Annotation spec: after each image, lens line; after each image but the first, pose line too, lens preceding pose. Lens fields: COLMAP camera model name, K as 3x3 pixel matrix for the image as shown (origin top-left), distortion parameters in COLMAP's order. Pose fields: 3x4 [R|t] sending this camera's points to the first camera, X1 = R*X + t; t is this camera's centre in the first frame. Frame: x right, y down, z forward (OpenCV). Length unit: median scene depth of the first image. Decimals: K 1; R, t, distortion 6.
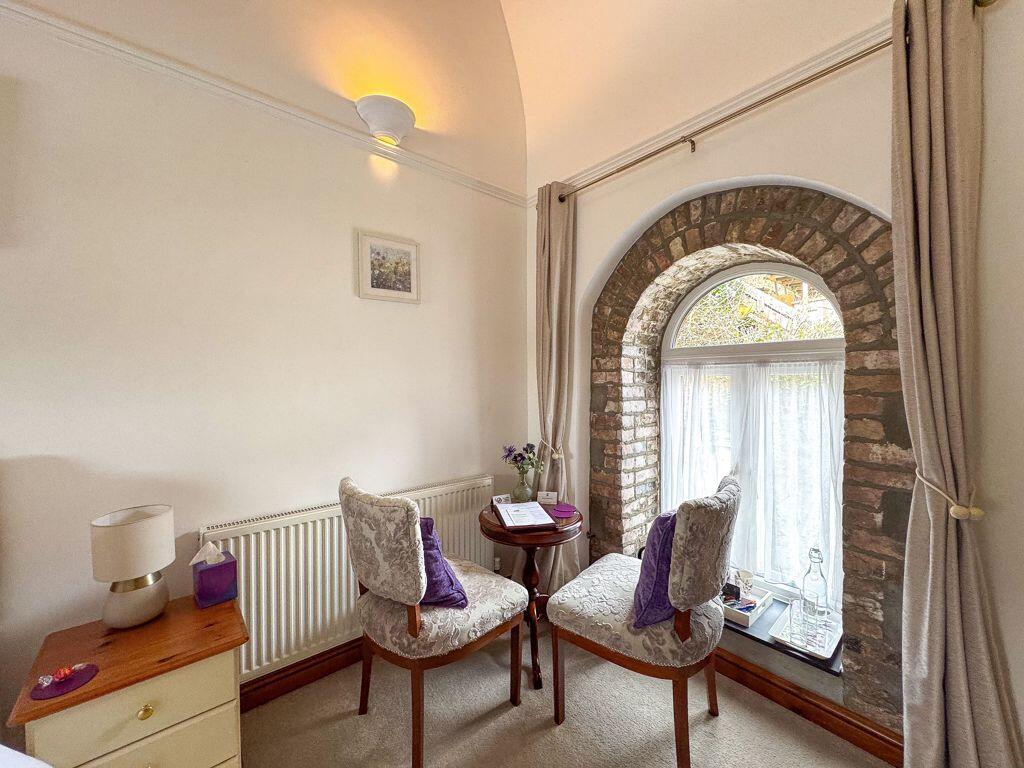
lens RADIAL K [[408.2, 0, 511.3], [0, 408.2, 384.5], [0, 0, 1]] dist [-0.006455, 0.004493]
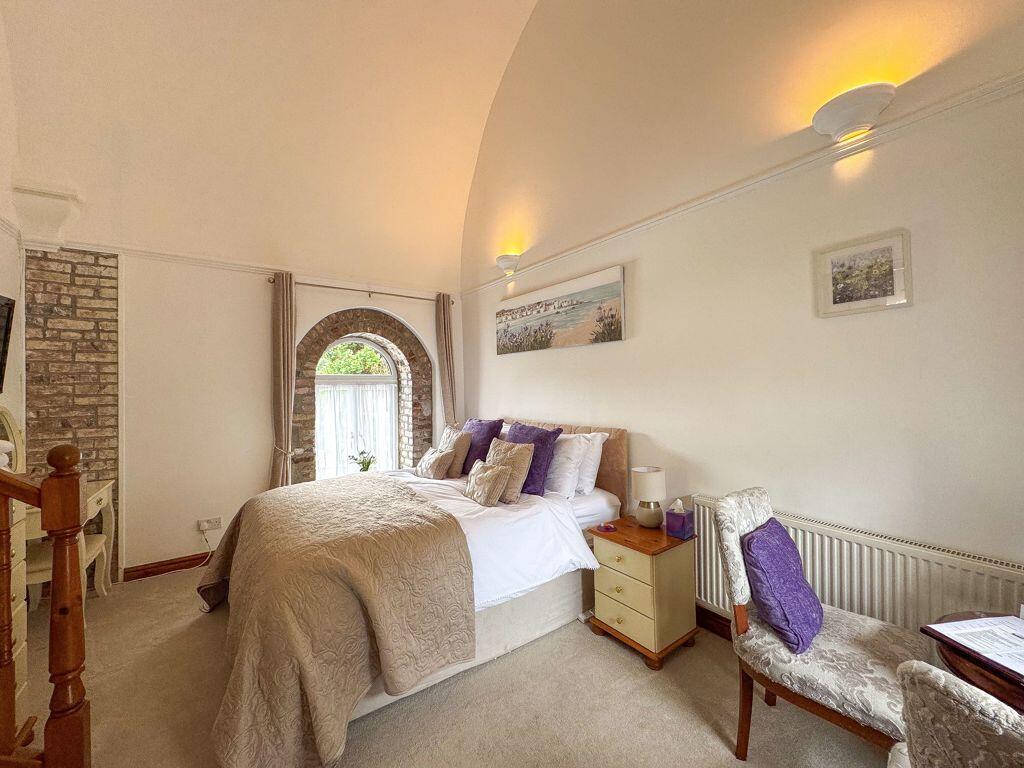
lens RADIAL K [[408.2, 0, 510.8], [0, 408.2, 381.4], [0, 0, 1]] dist [-0.006455, 0.004493]
pose [[-0.069431, 0.004347, -0.997577, 0.649157], [0.000875, 0.999990, 0.004296, -0.062049], [0.997586, -0.000574, -0.069434, 0.311433]]
